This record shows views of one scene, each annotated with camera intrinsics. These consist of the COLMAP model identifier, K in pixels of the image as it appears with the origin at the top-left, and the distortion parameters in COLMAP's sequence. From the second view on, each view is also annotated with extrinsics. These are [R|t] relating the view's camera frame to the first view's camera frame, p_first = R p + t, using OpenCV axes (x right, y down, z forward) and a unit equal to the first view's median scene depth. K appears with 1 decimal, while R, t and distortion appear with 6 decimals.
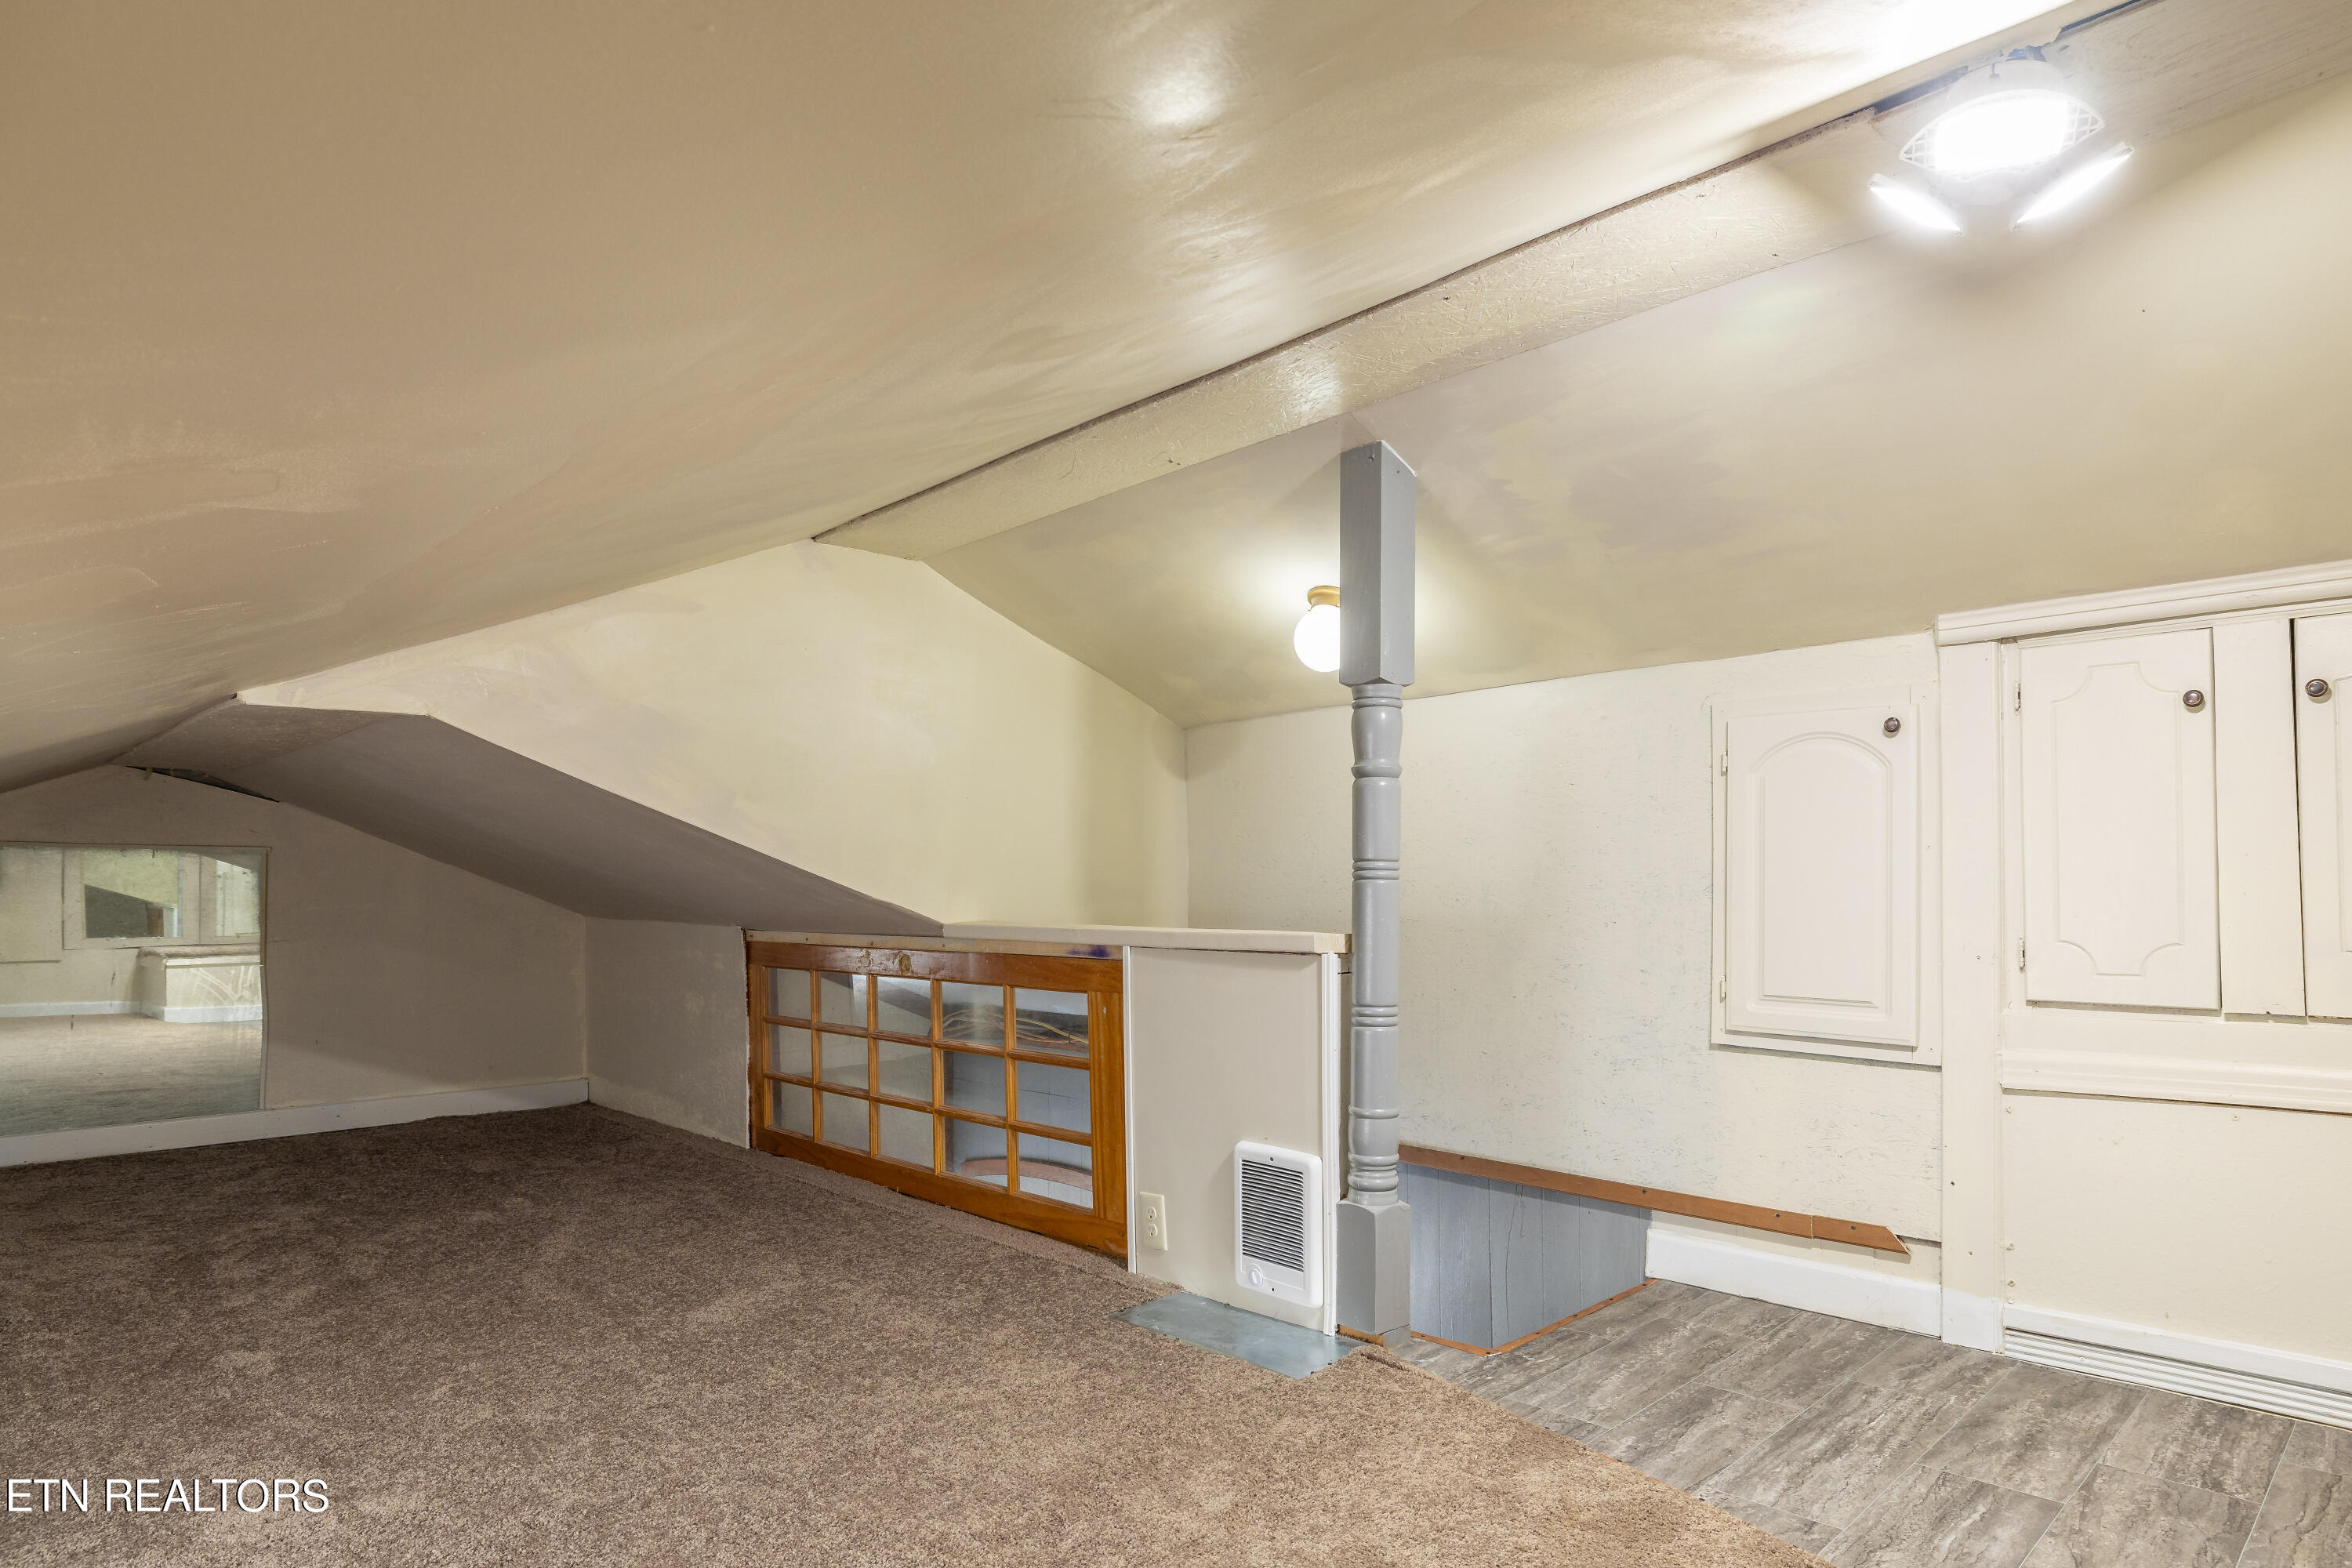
lens RADIAL K [[1332.8, 0, 1158.1], [0, 1332.8, 845.5], [0, 0, 1]] dist [-0.000028, -0.001117]
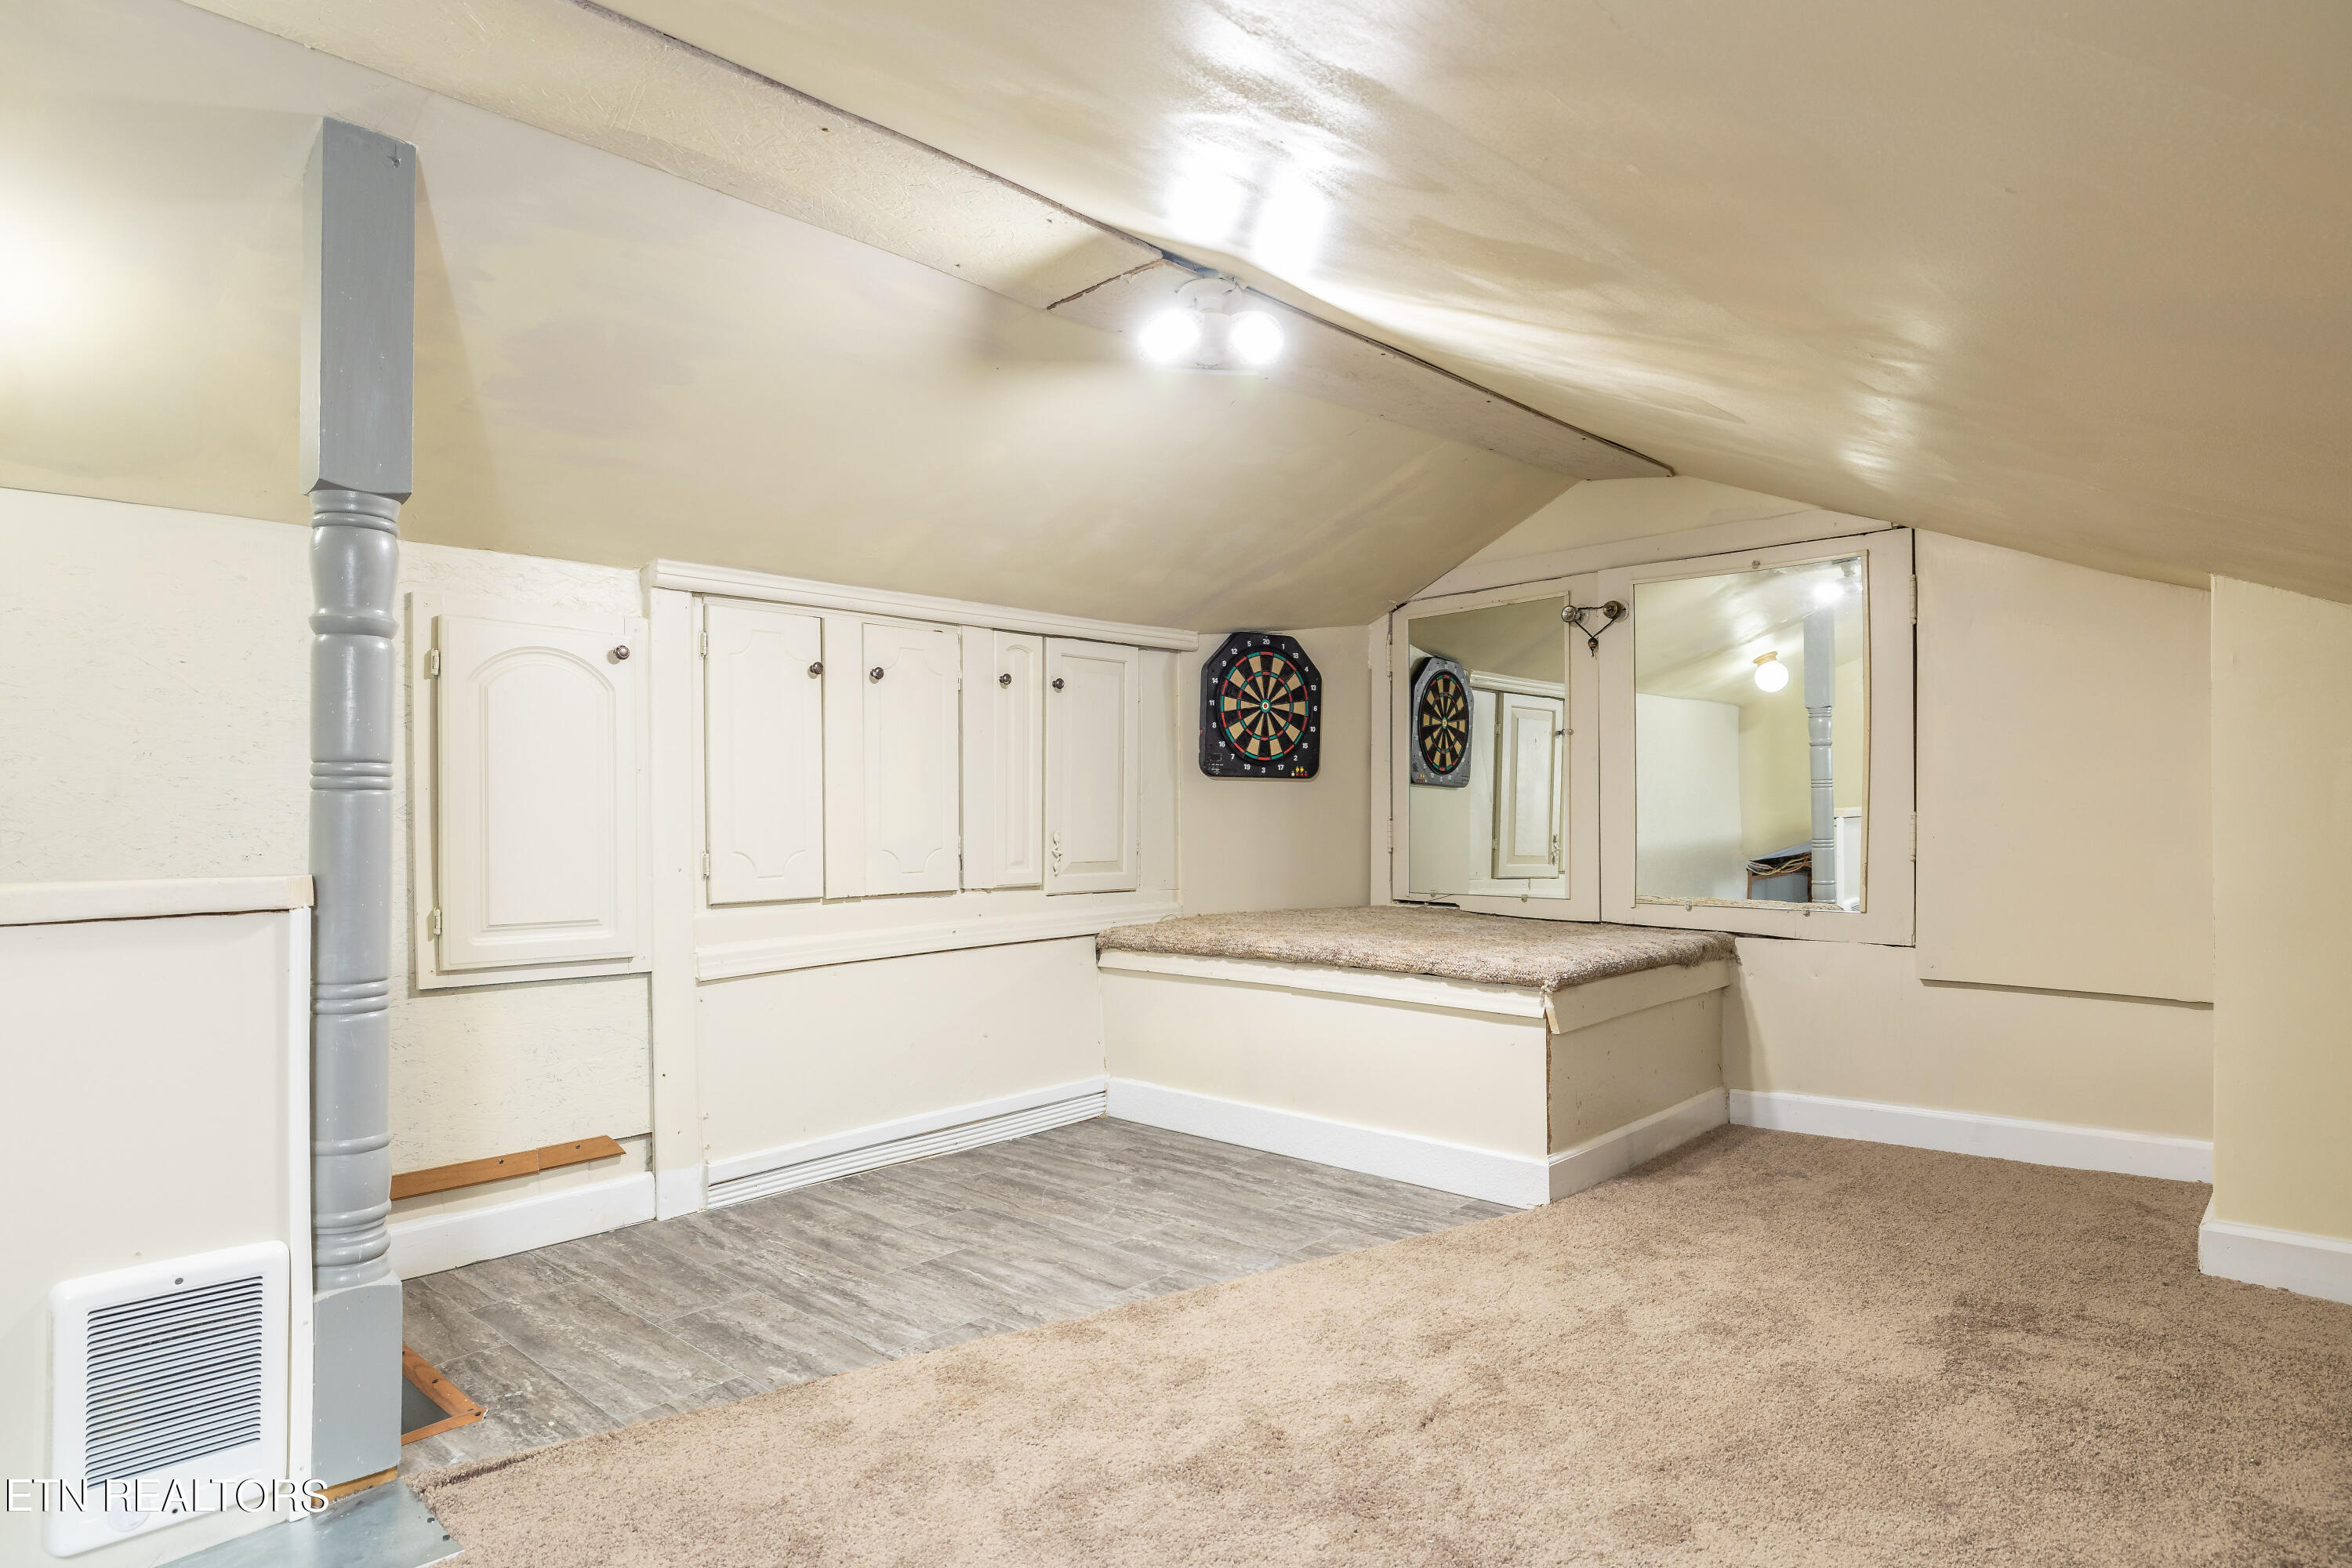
lens RADIAL K [[1332.8, 0, 1173.4], [0, 1332.8, 801.9], [0, 0, 1]] dist [-0.000028, -0.001117]
pose [[-0.052043, 0.006687, 0.998622, -0.579096], [-0.022258, 0.999721, -0.007855, 0.028381], [-0.998397, -0.022636, -0.051880, 0.696179]]
